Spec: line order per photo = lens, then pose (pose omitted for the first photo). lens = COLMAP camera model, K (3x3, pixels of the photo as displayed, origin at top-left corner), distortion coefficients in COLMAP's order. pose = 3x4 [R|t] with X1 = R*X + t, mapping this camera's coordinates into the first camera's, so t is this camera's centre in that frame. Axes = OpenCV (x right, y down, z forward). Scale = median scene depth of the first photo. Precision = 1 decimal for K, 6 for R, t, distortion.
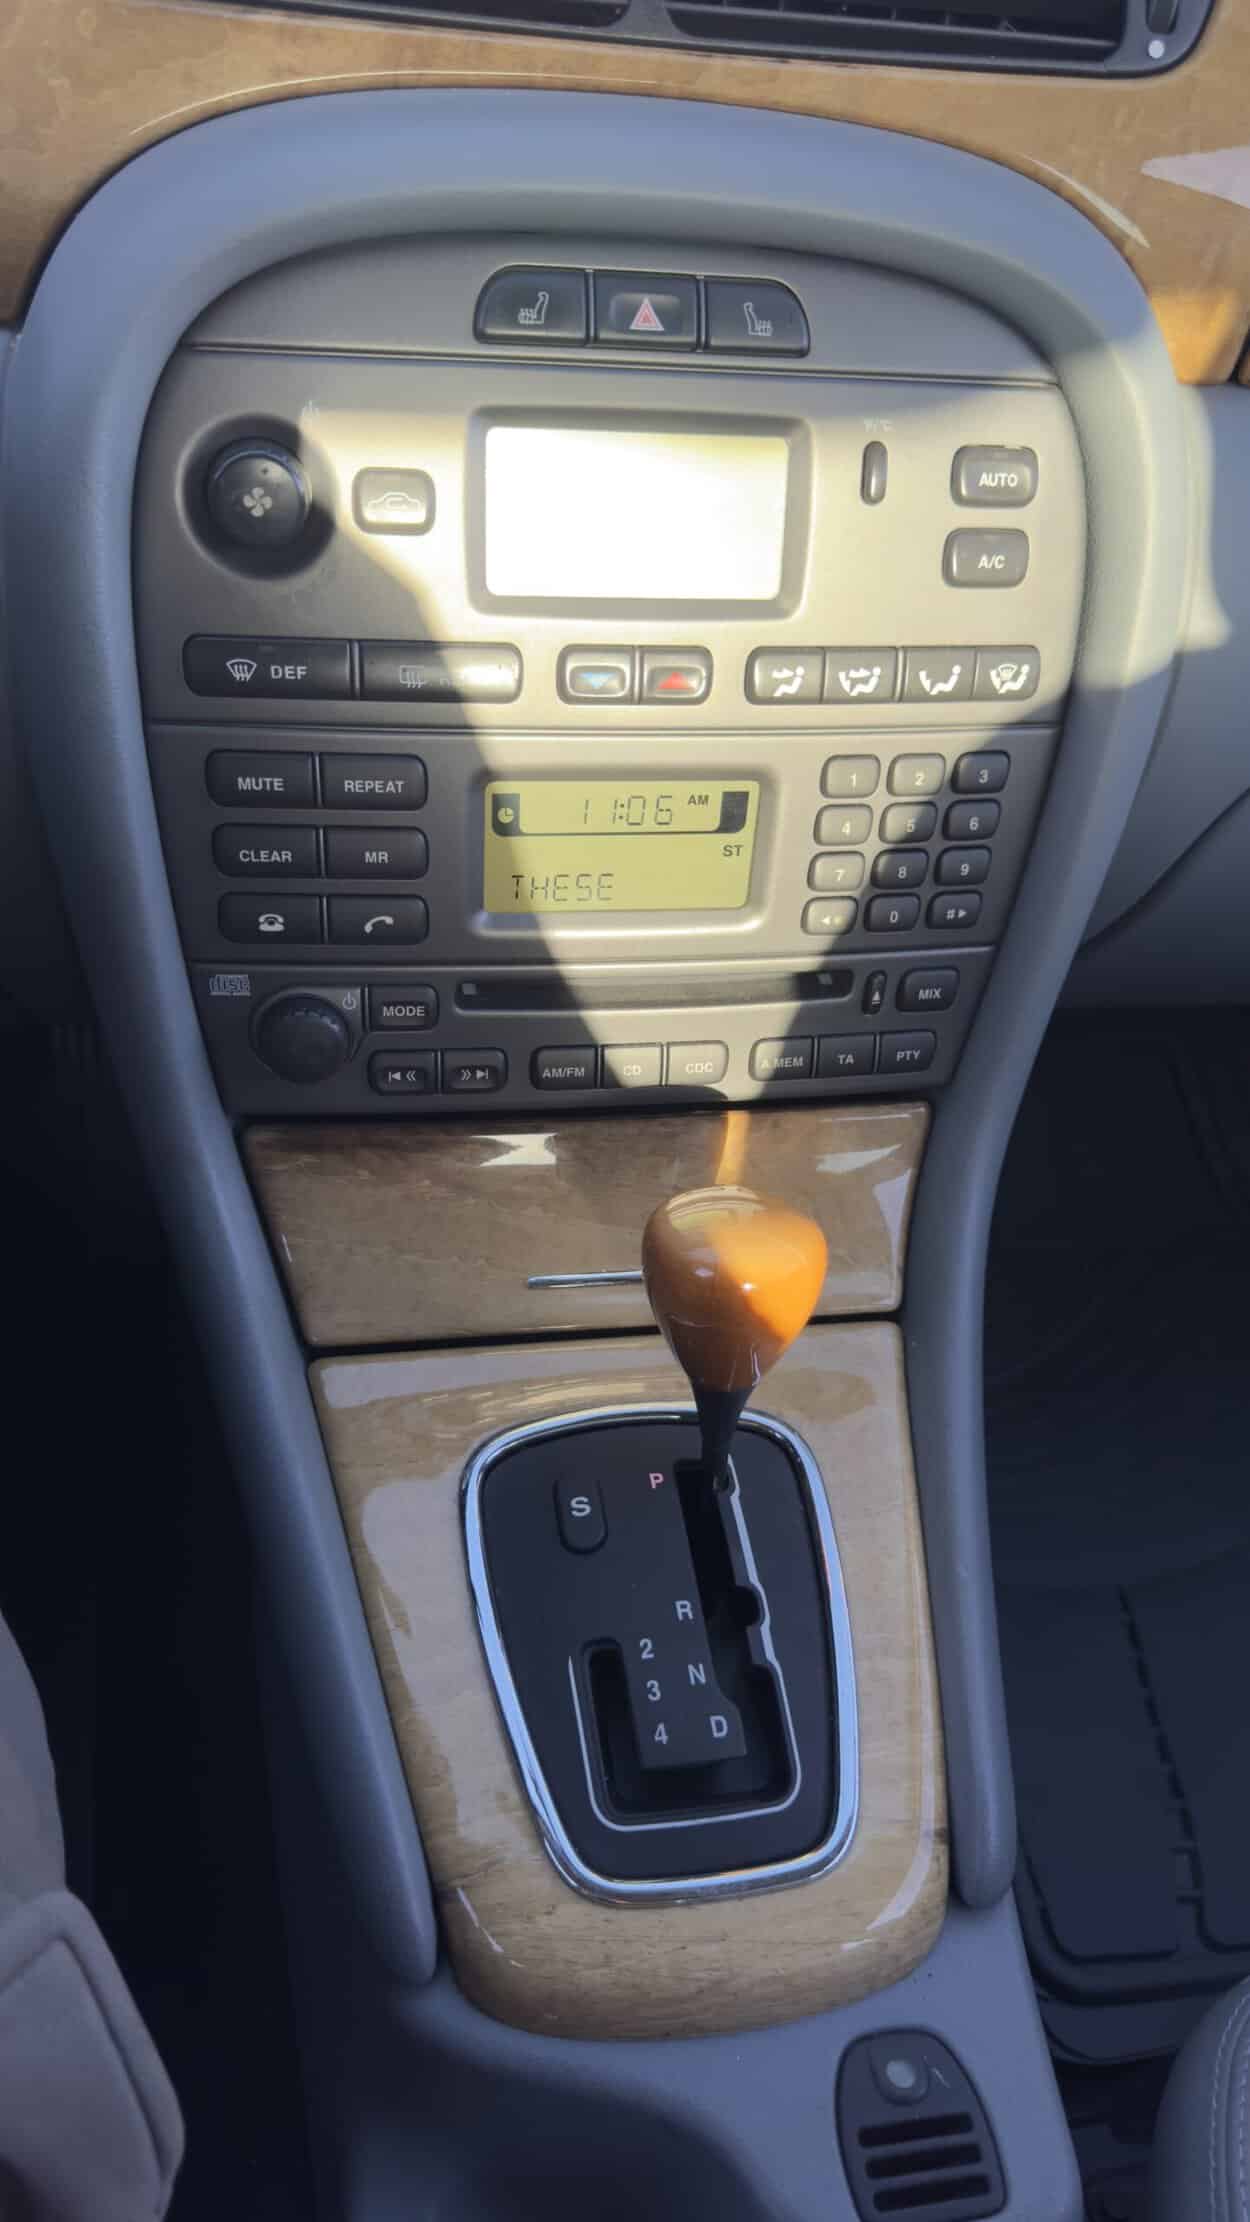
lens RADIAL K [[1615.3, 0, 625.0], [0, 1615.3, 1111.0], [0, 0, 1]] dist [0.070433, -0.123245]
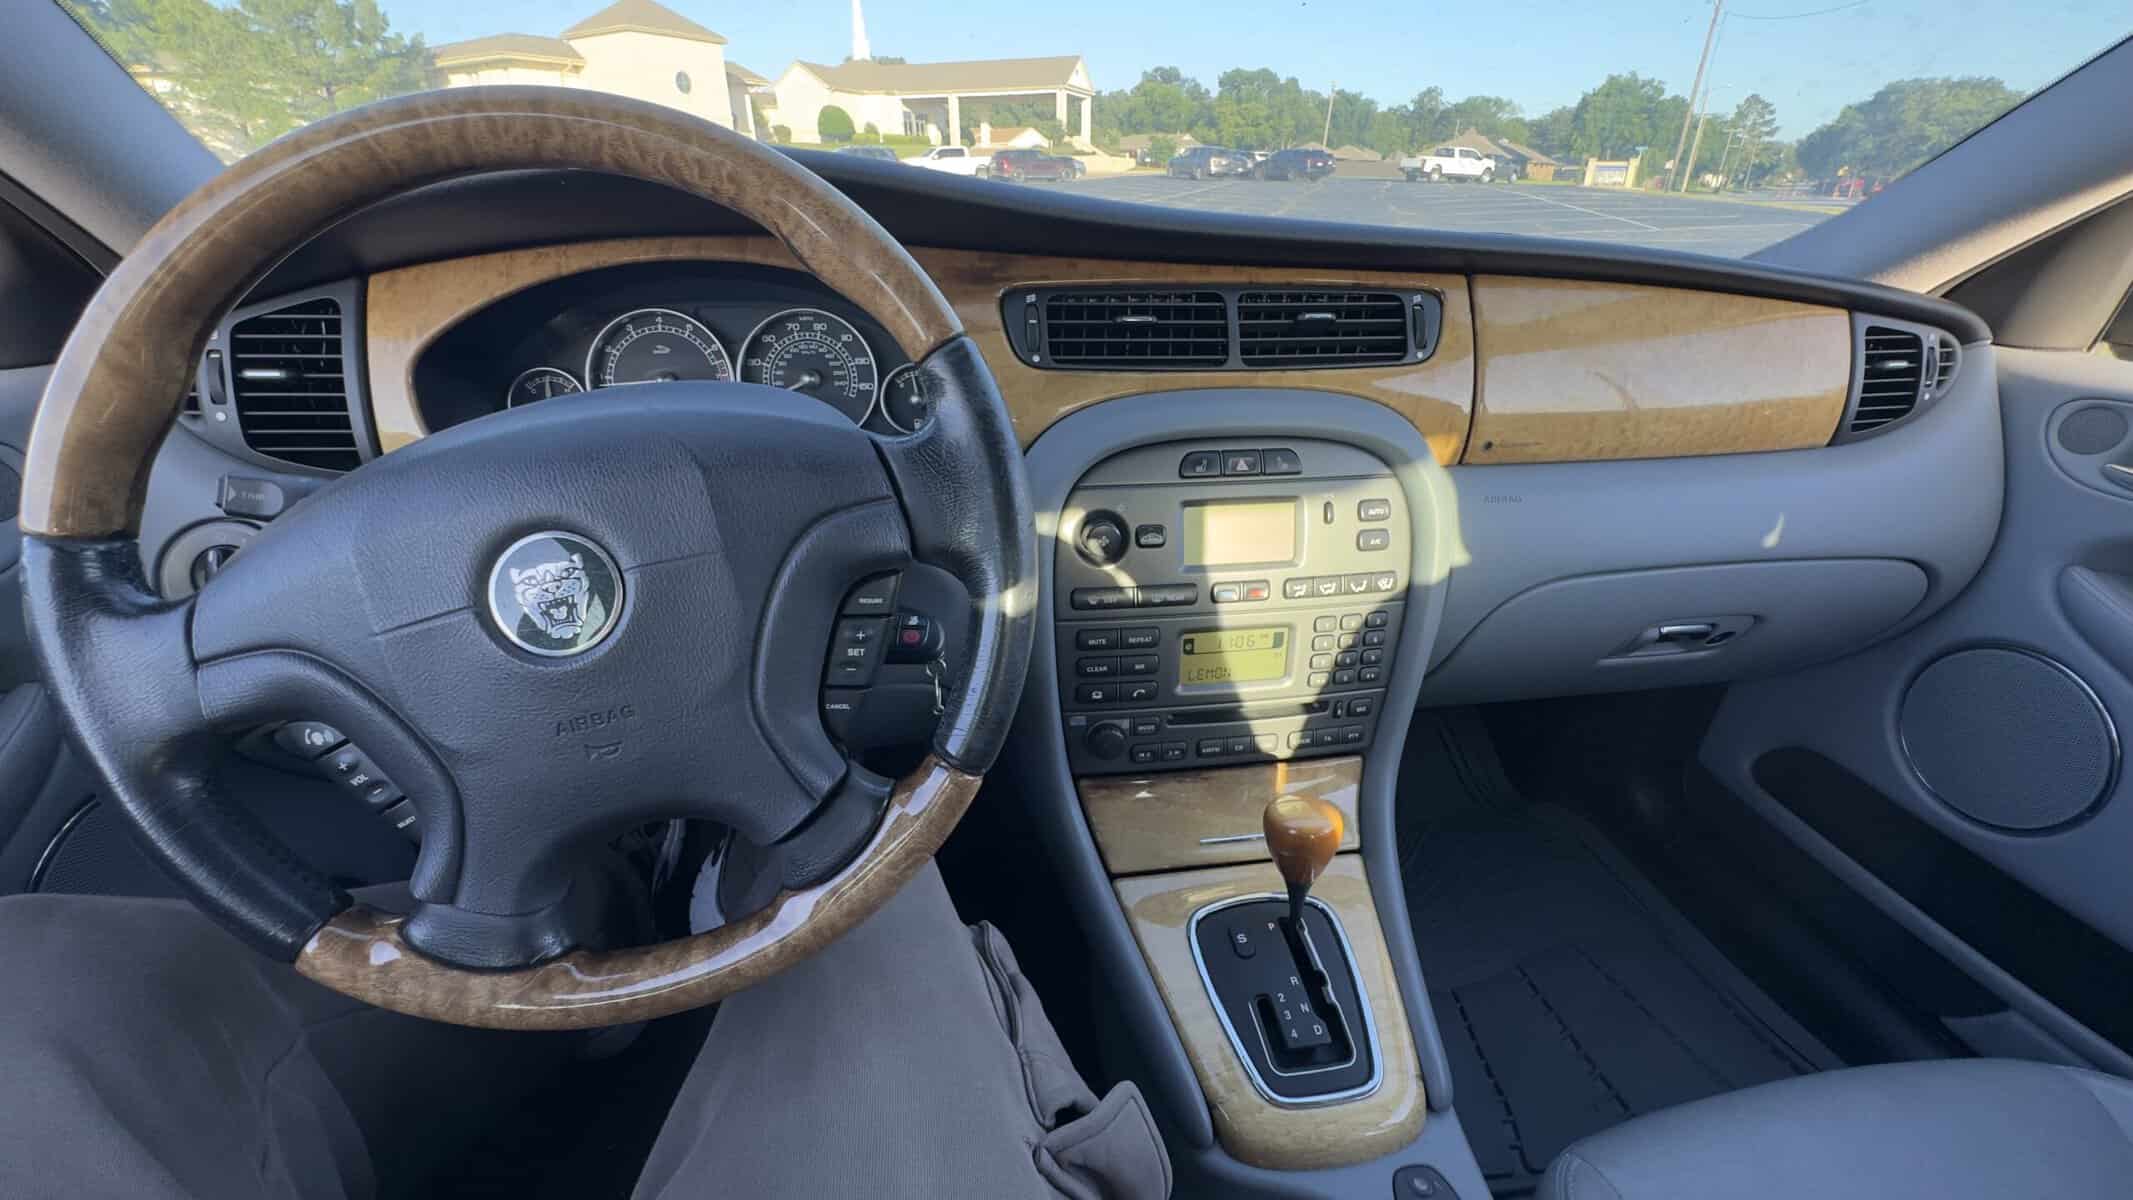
lens RADIAL K [[874.5, 0, 1066.5], [0, 874.5, 600.0], [0, 0, 1]] dist [0.002712, 0.003693]
pose [[0.998064, -0.053996, -0.030875, -0.215869], [0.047076, 0.980185, -0.192411, -0.002655], [0.040653, 0.190585, 0.980829, -0.344120]]
